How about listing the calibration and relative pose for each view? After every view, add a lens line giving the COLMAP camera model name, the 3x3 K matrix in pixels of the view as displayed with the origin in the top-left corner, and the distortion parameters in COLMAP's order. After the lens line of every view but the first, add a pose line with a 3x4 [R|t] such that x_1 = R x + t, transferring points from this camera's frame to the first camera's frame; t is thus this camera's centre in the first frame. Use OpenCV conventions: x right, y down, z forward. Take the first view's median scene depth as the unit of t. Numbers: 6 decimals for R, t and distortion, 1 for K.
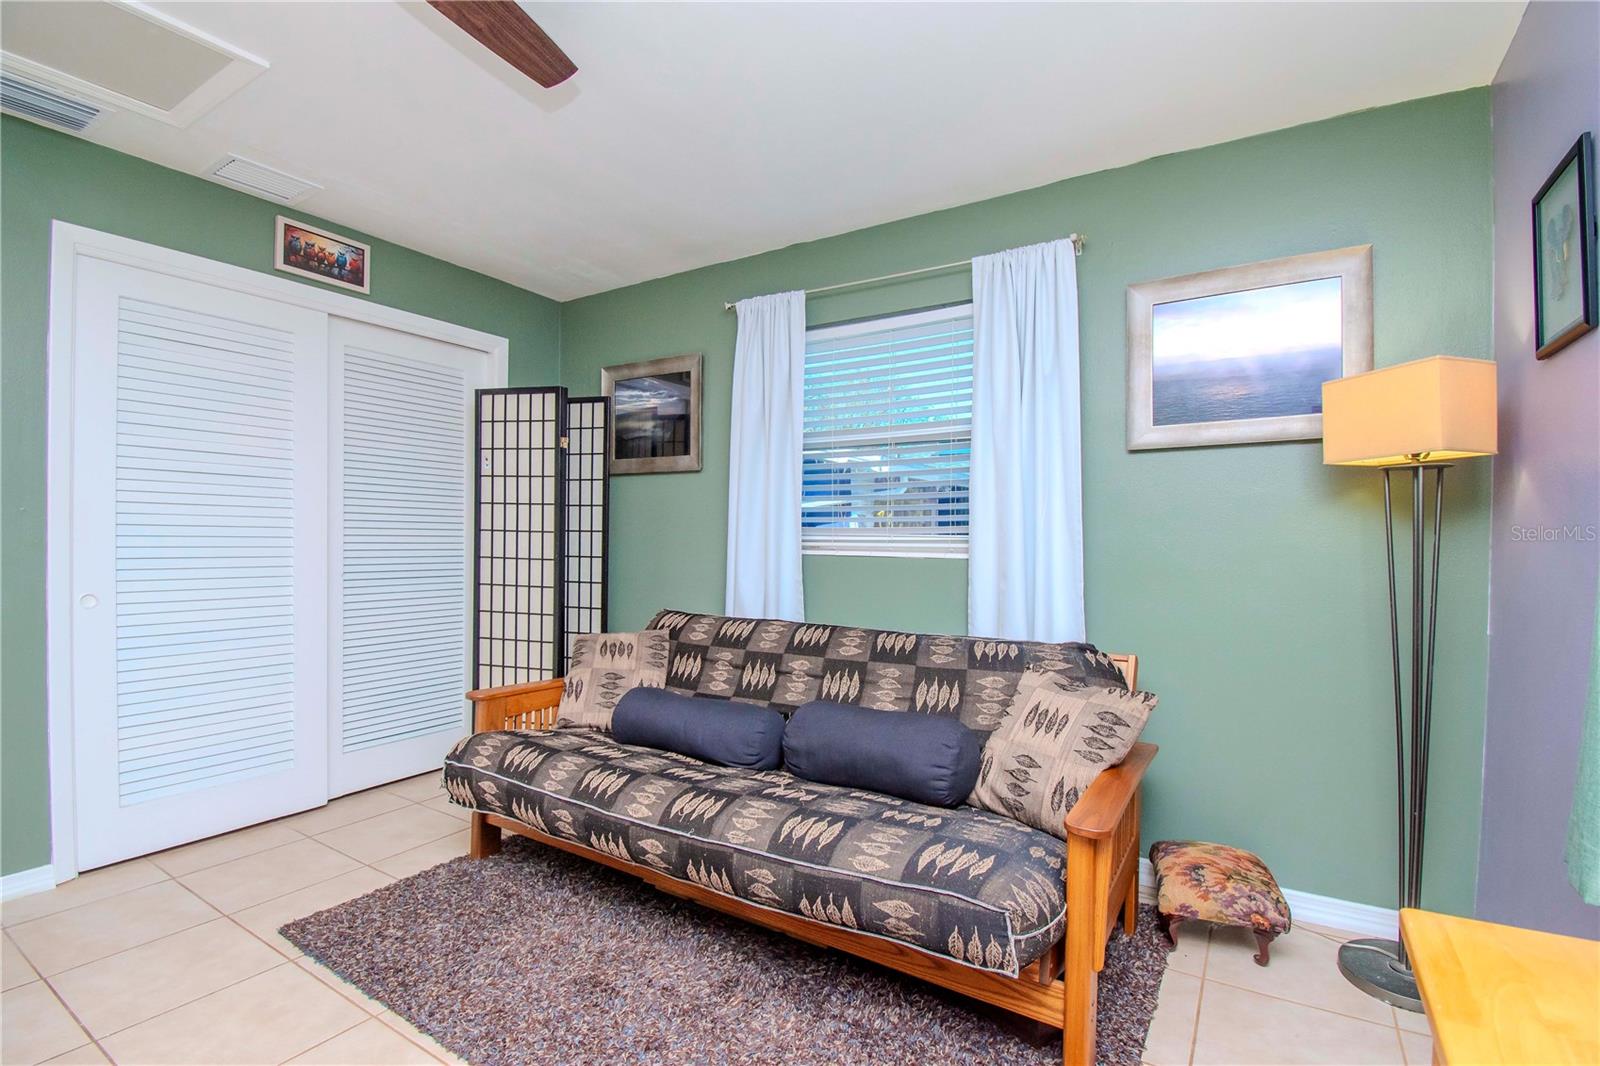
lens RADIAL K [[724.7, 0, 800.3], [0, 724.7, 535.4], [0, 0, 1]] dist [0.021476, -0.026539]
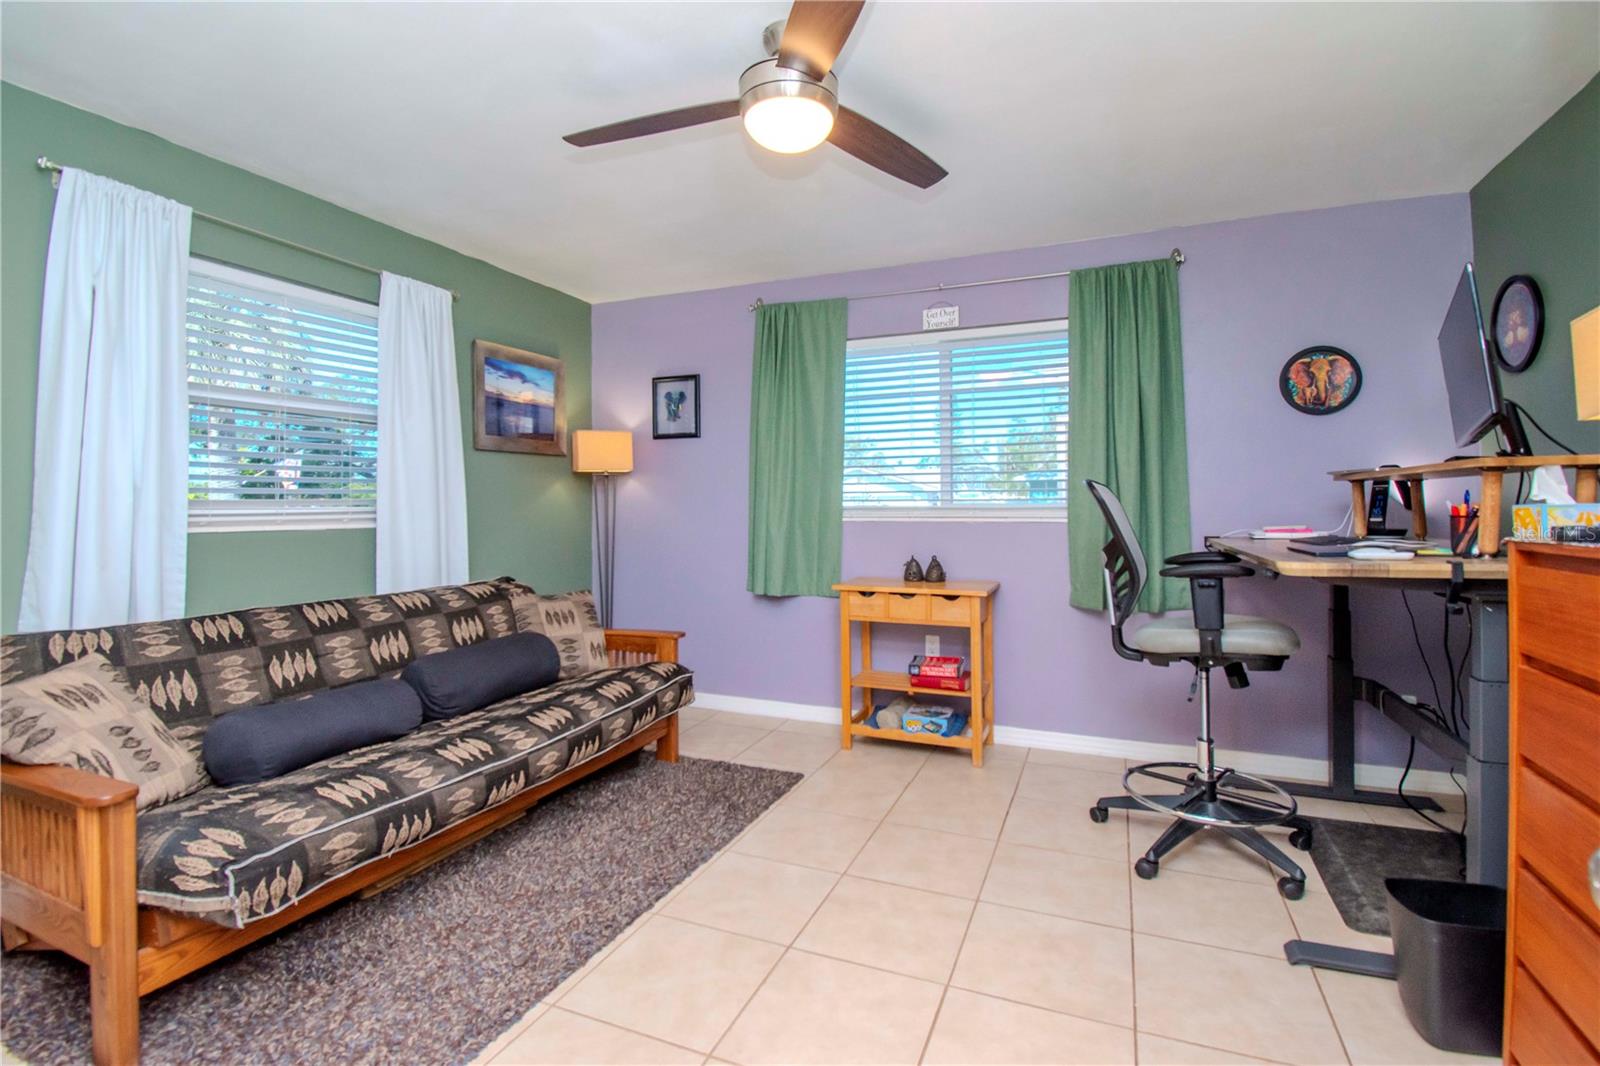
lens RADIAL K [[739.7, 0, 804.0], [0, 739.7, 508.1], [0, 0, 1]] dist [0.021643, -0.026669]
pose [[-0.168742, -0.020010, 0.985457, -1.050691], [-0.004458, 0.999799, 0.019538, -0.024115], [-0.985650, -0.001097, -0.168797, 0.526647]]
